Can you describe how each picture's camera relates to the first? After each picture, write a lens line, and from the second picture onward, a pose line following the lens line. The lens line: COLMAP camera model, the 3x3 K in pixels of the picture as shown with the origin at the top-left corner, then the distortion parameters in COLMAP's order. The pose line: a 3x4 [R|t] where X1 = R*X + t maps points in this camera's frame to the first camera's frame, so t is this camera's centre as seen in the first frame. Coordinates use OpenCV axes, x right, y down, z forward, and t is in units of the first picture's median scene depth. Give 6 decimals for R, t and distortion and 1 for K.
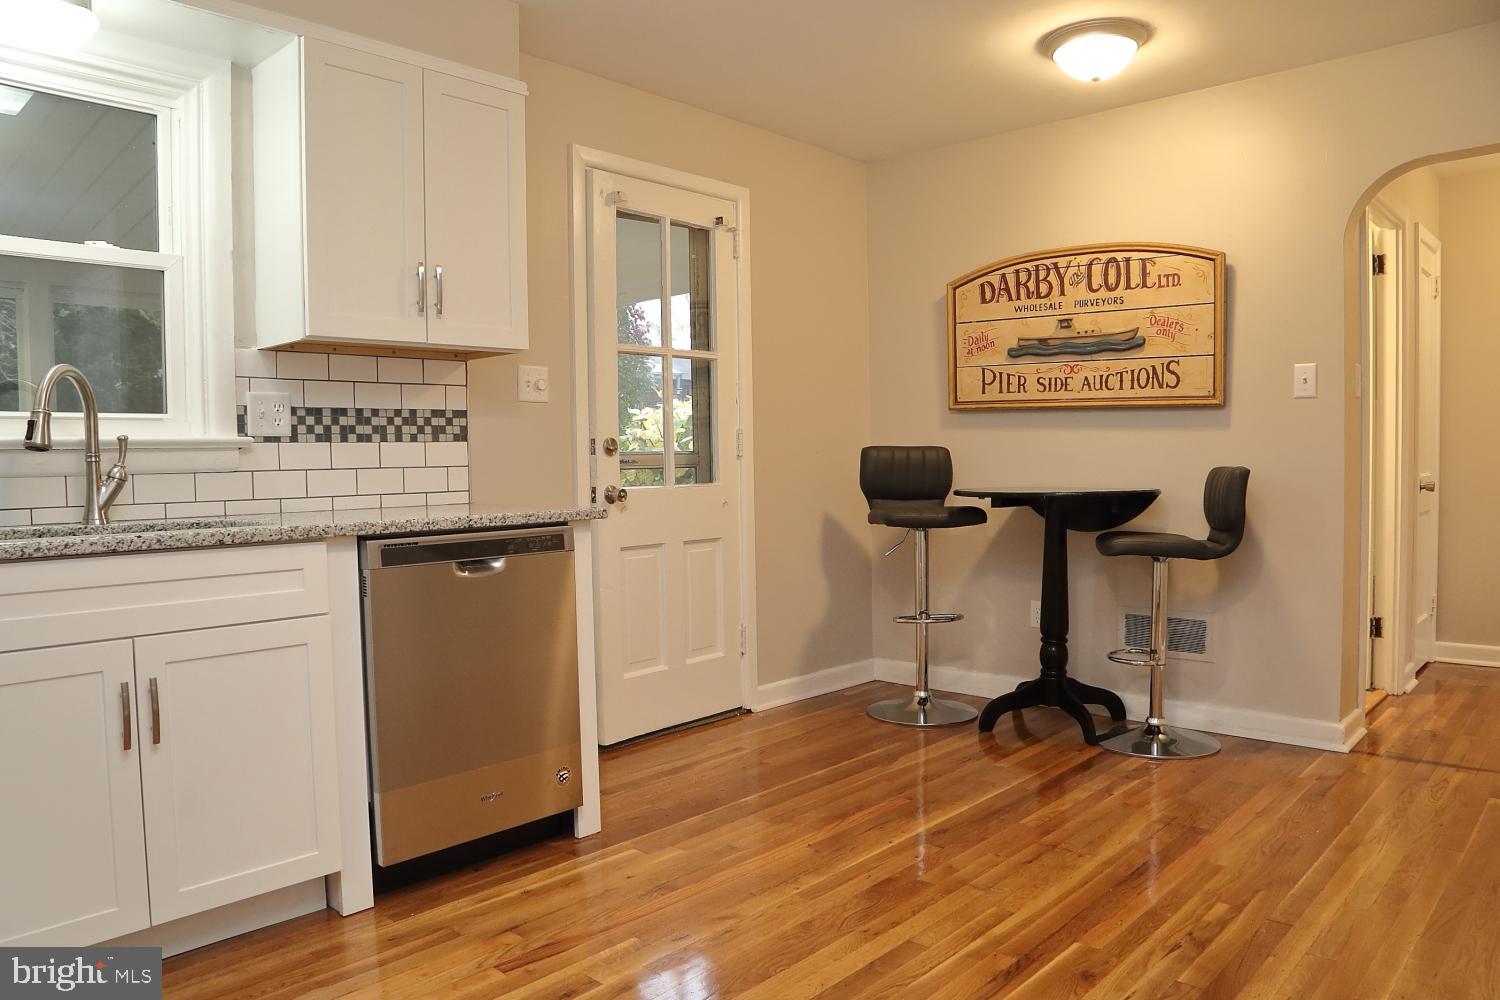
lens RADIAL K [[1026.0, 0, 752.4], [0, 1026.0, 509.9], [0, 0, 1]] dist [-0.124276, 0.067050]
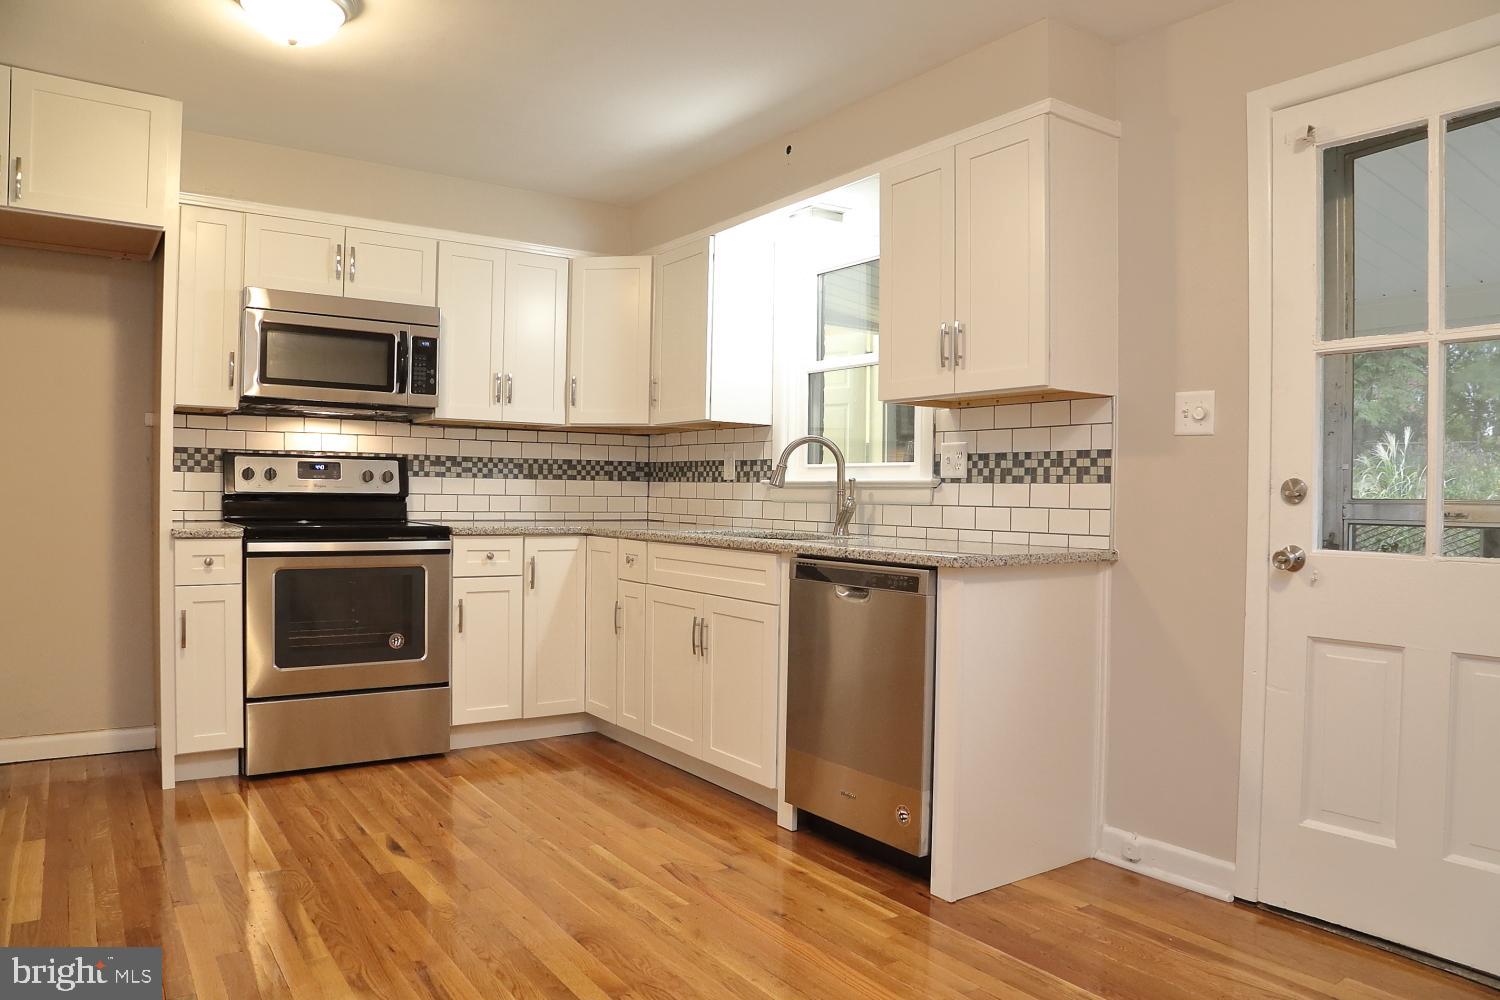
lens RADIAL K [[1026.0, 0, 752.4], [0, 1026.0, 509.9], [0, 0, 1]] dist [-0.124276, 0.067050]
pose [[-0.209840, 0.029054, -0.977304, 0.747893], [-0.059375, 0.997335, 0.042398, -0.067857], [0.975931, 0.066924, -0.207556, 0.947951]]
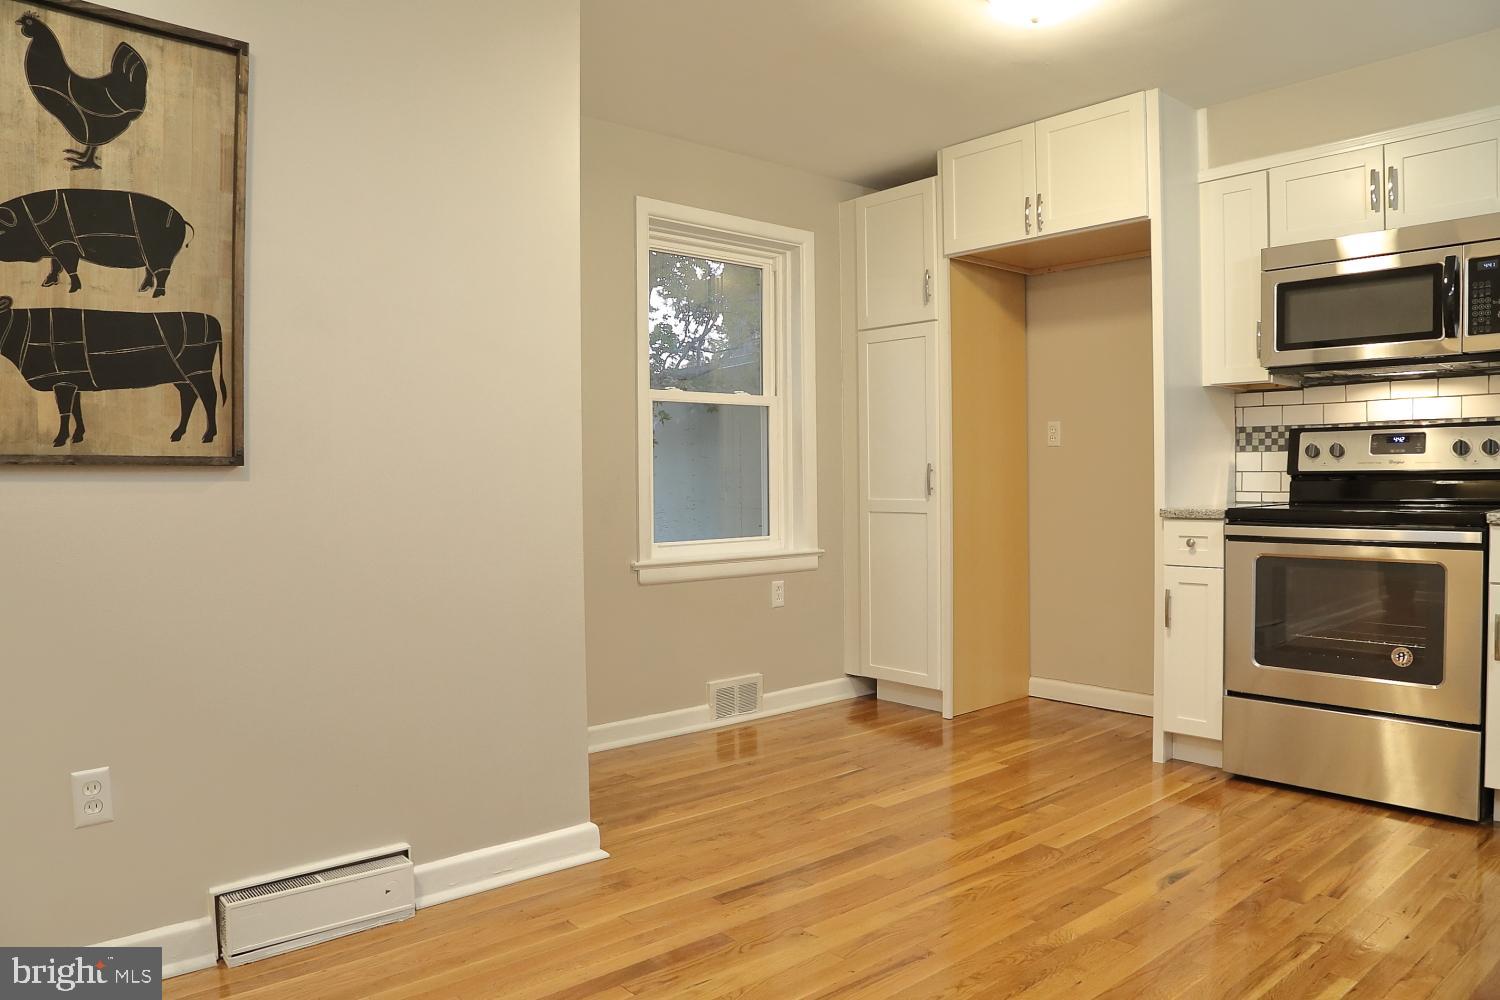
lens RADIAL K [[1026.0, 0, 752.4], [0, 1026.0, 509.9], [0, 0, 1]] dist [-0.124276, 0.067050]
pose [[-0.993861, 0.026346, 0.107452, 0.117652], [0.034817, 0.996366, 0.077740, -0.065381], [-0.105013, 0.081004, -0.991166, 1.284529]]
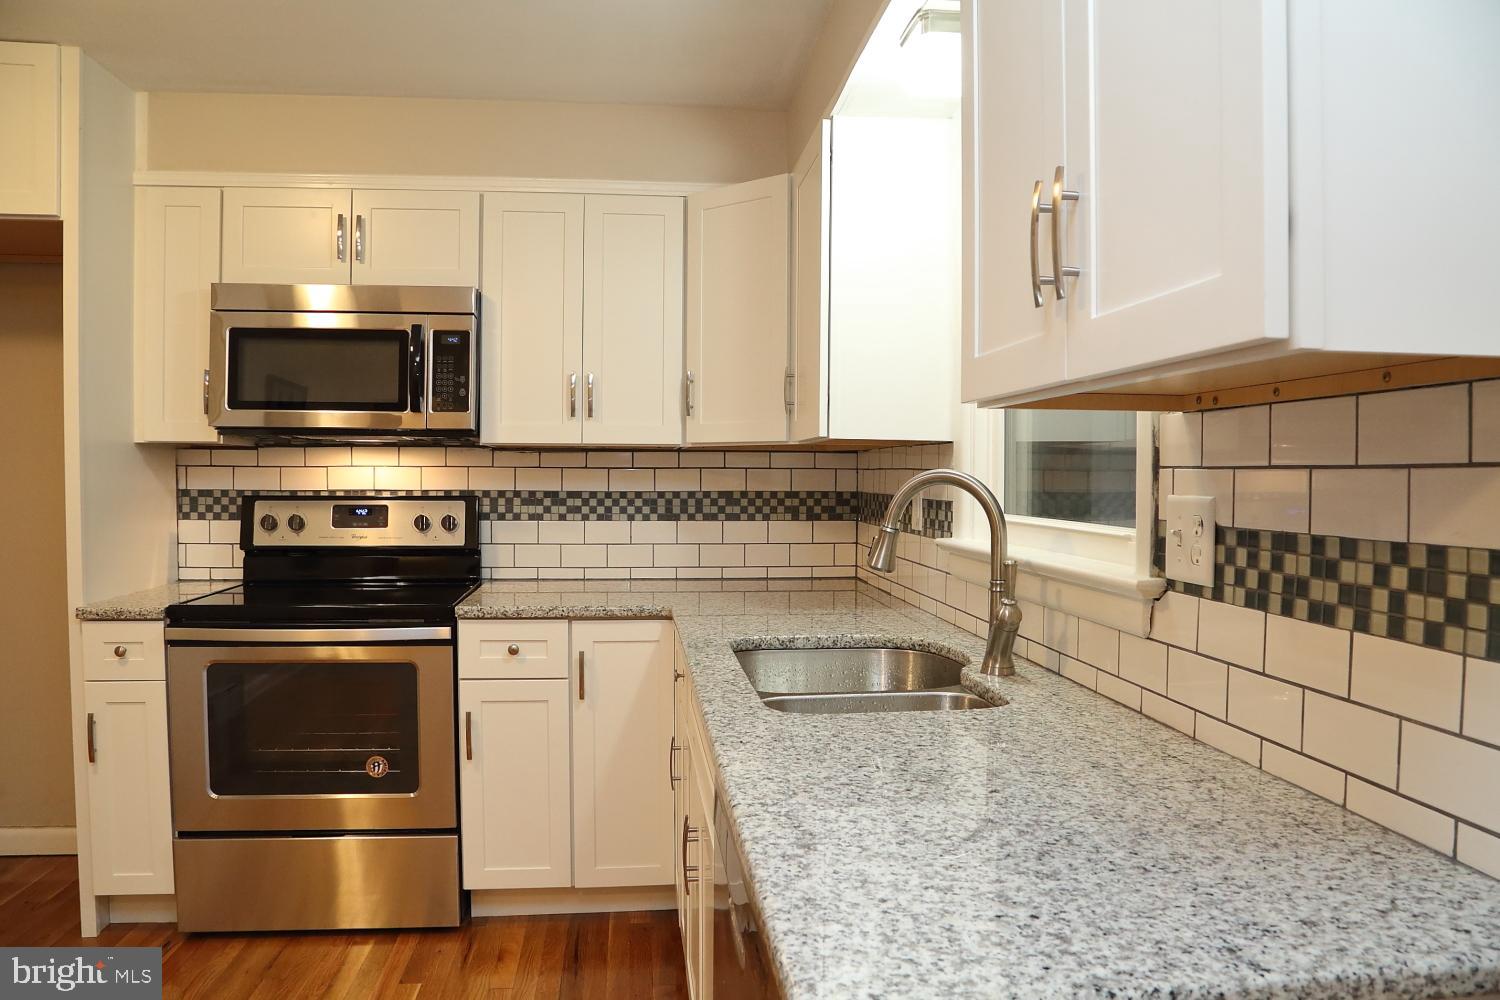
lens RADIAL K [[1026.0, 0, 752.4], [0, 1026.0, 509.9], [0, 0, 1]] dist [-0.124276, 0.067050]
pose [[-0.645980, 0.040059, -0.762303, 0.040197], [-0.031463, 0.996376, 0.079021, -0.133004], [0.762706, 0.075030, -0.642379, 1.070967]]
